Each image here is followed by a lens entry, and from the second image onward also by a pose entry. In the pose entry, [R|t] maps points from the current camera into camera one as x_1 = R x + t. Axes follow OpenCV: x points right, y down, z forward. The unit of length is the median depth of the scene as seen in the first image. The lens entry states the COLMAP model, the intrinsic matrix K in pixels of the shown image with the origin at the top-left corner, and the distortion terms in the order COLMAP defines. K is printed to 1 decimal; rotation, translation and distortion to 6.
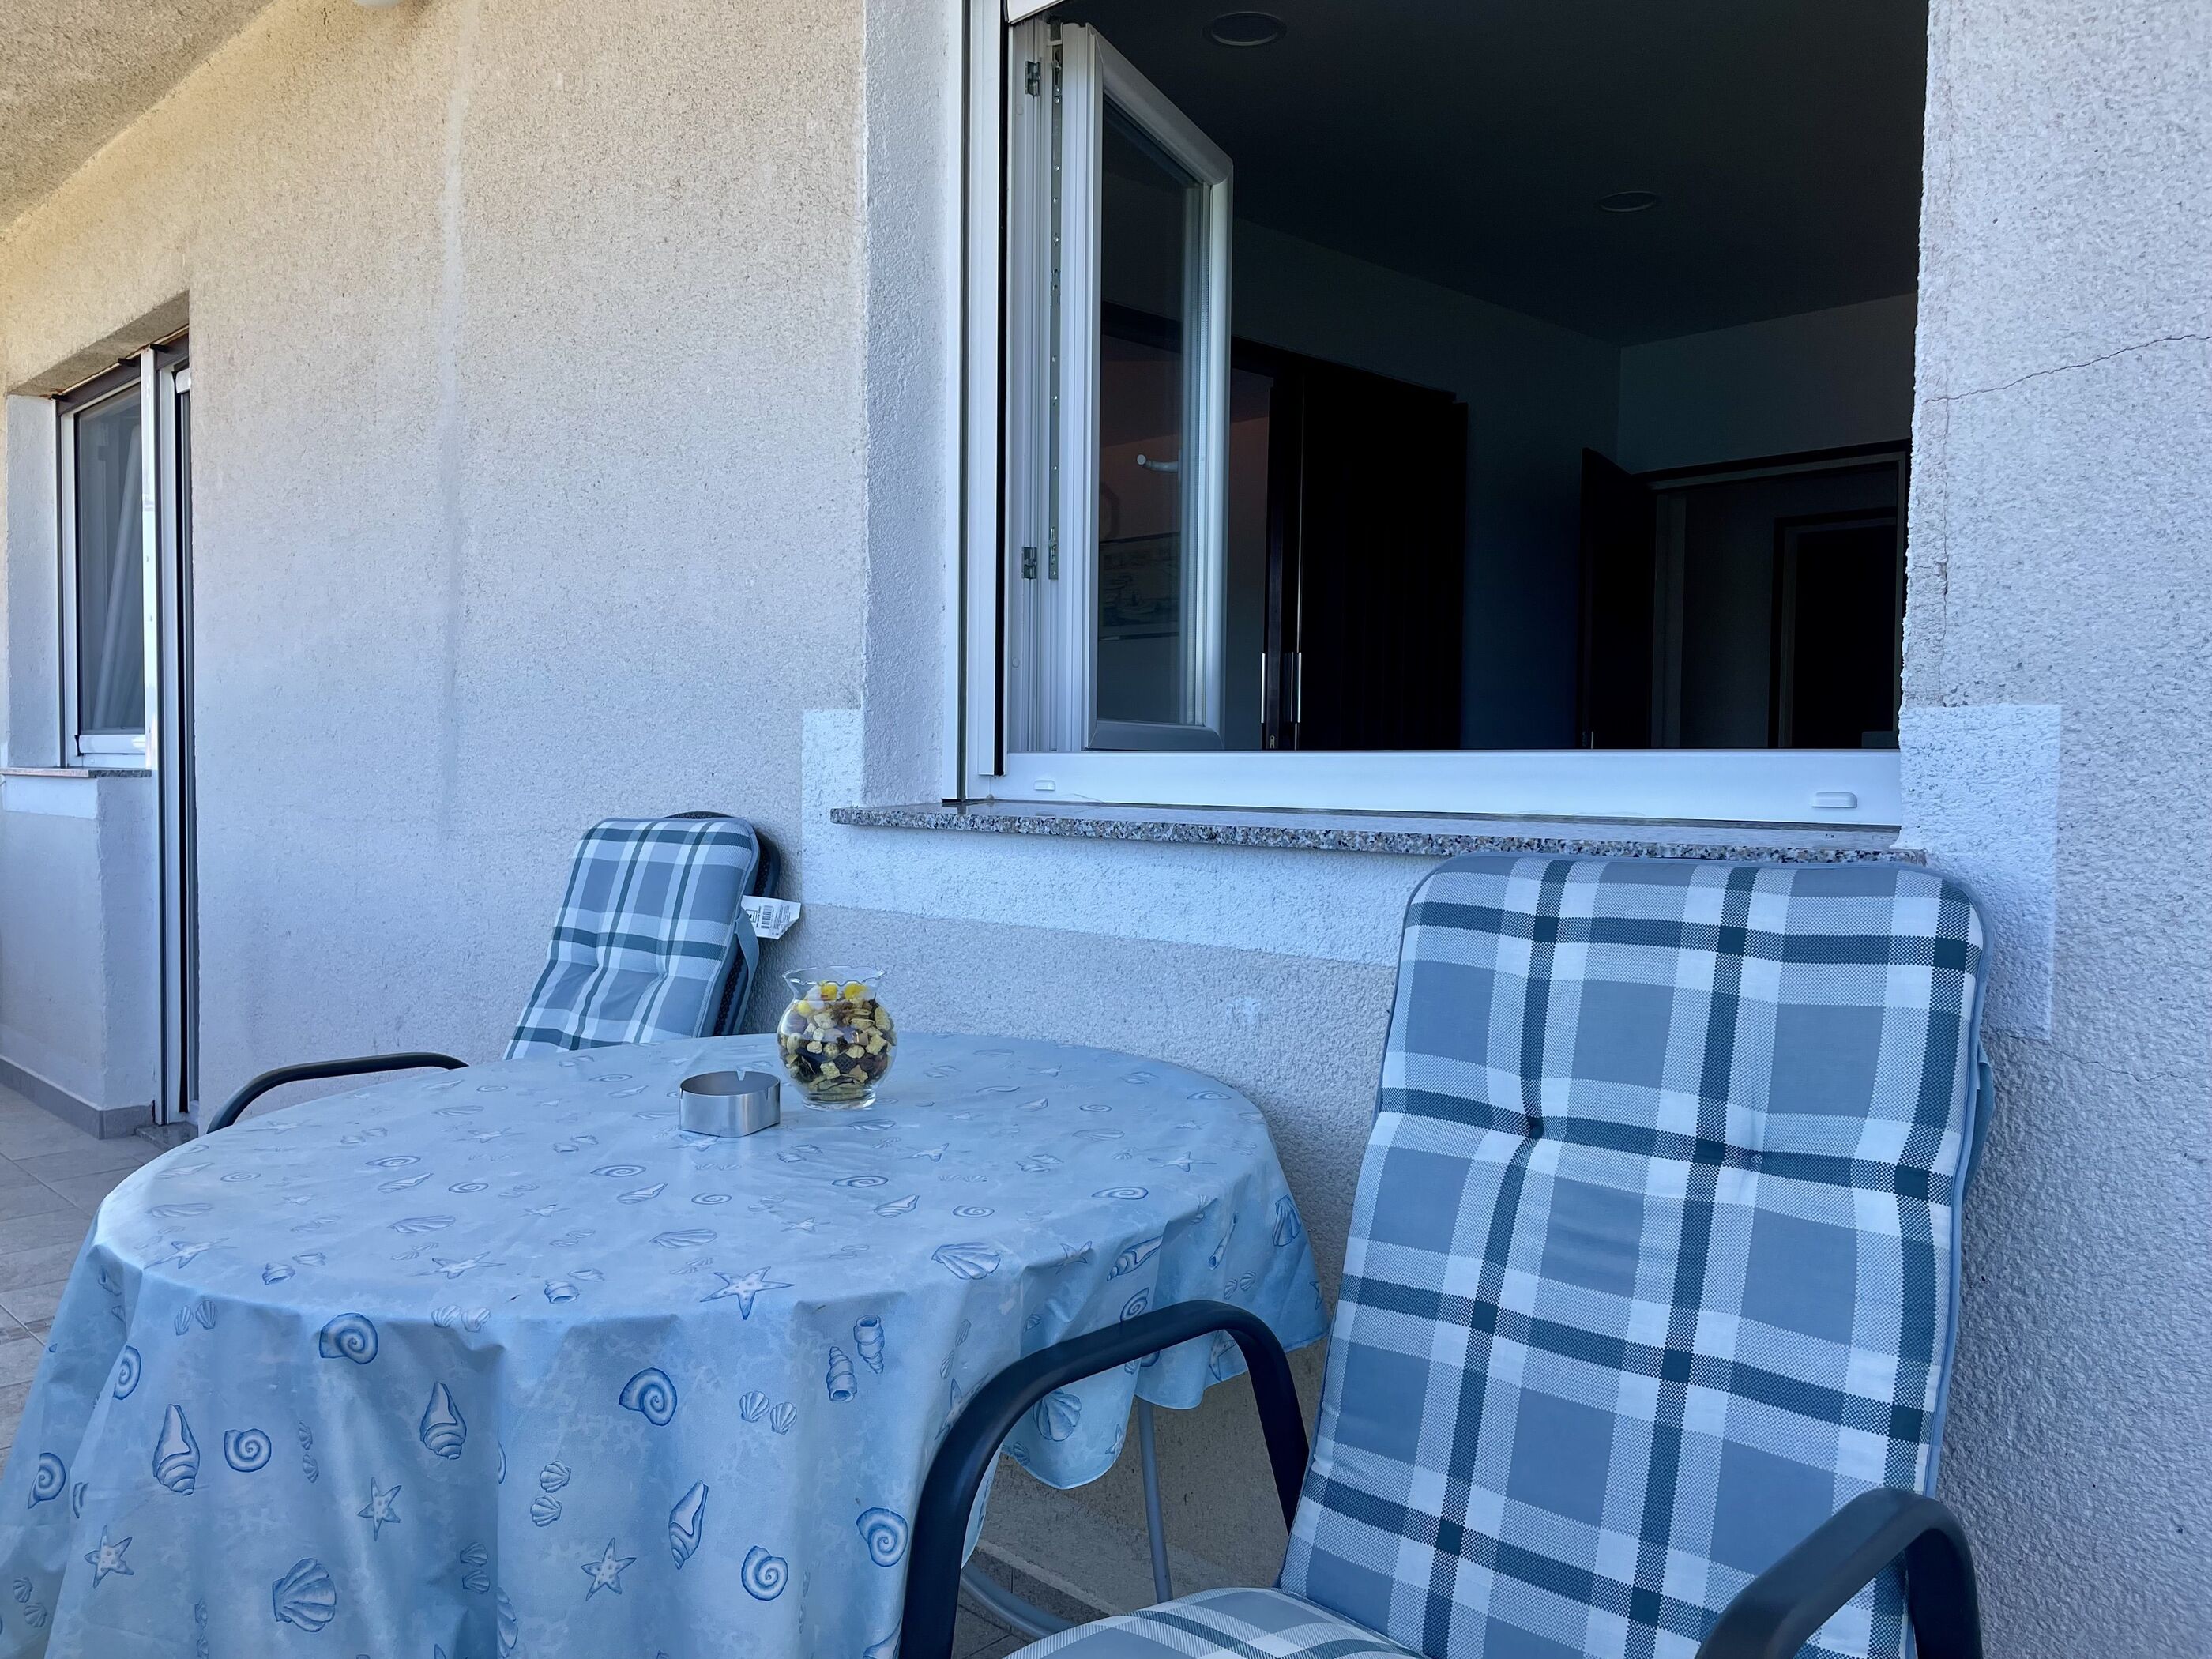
lens RADIAL K [[1667.8, 0, 1048.3], [0, 1667.8, 895.5], [0, 0, 1]] dist [0.085266, -0.111852]
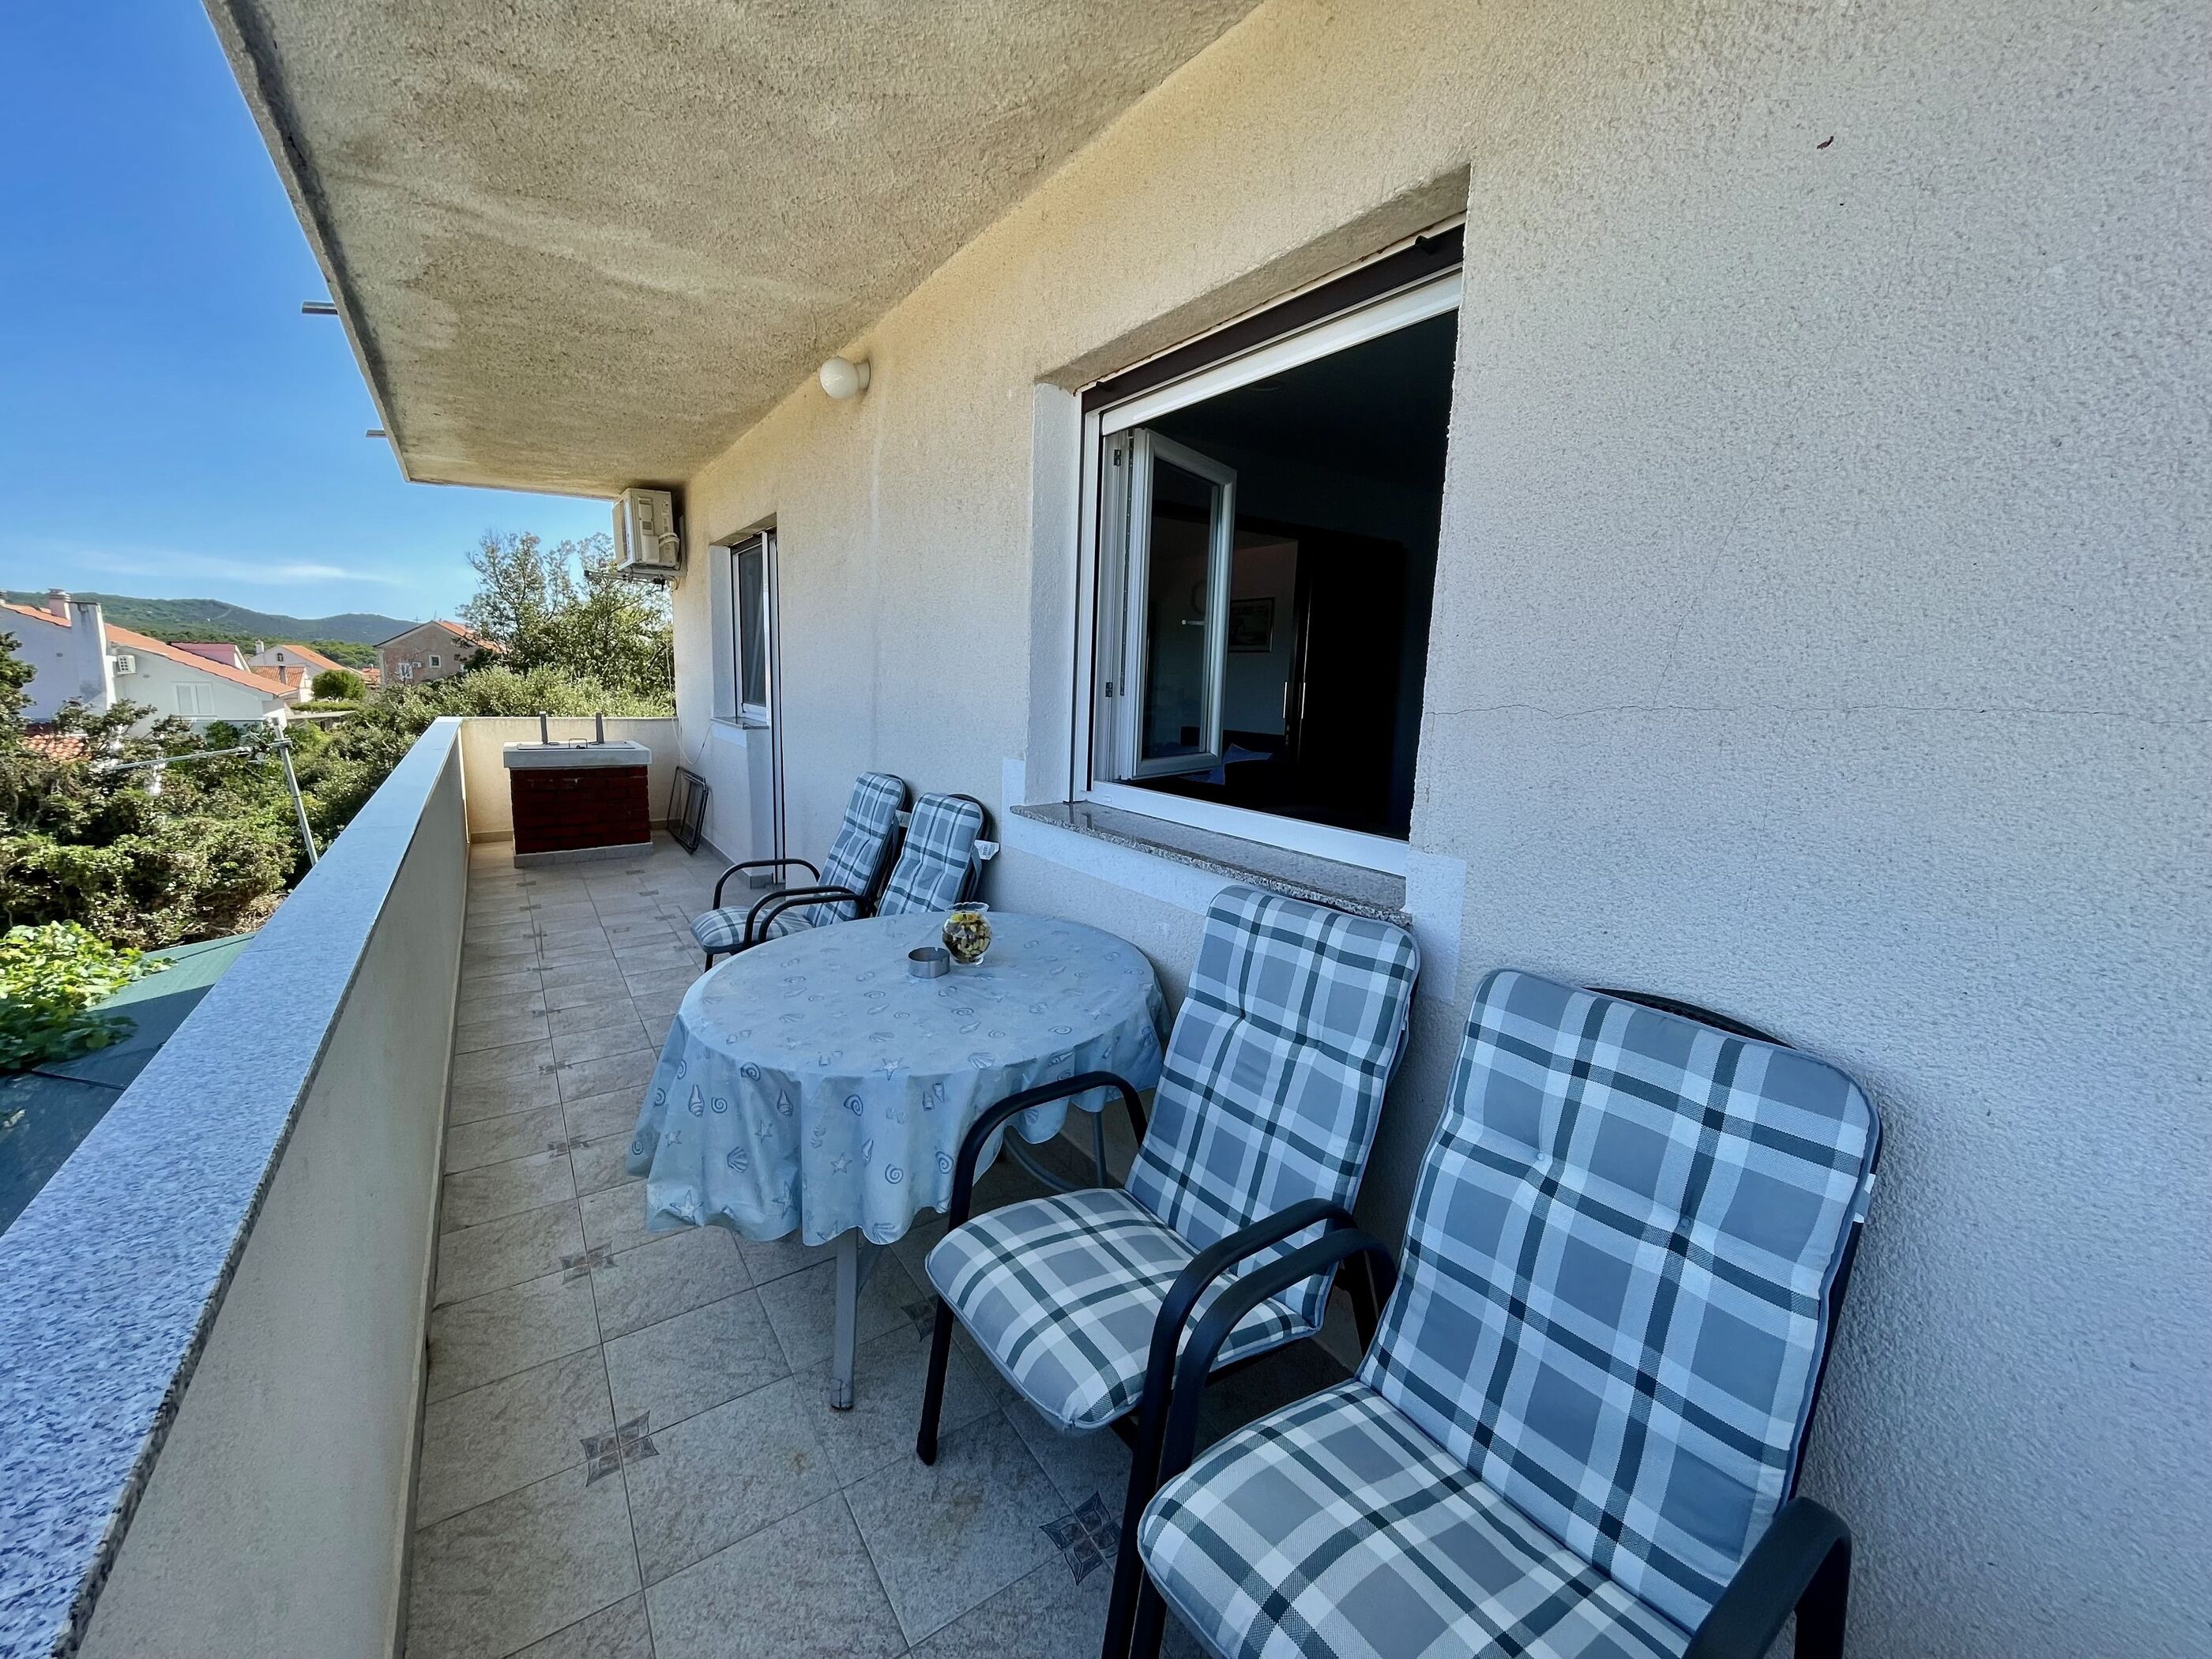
lens RADIAL K [[898.5, 0, 1116.4], [0, 898.5, 817.8], [0, 0, 1]] dist [-0.003106, -0.000391]
pose [[0.983716, 0.051808, -0.172098, 0.317033], [-0.031708, 0.992560, 0.117558, -0.268562], [0.176908, -0.110187, 0.978040, -0.207031]]
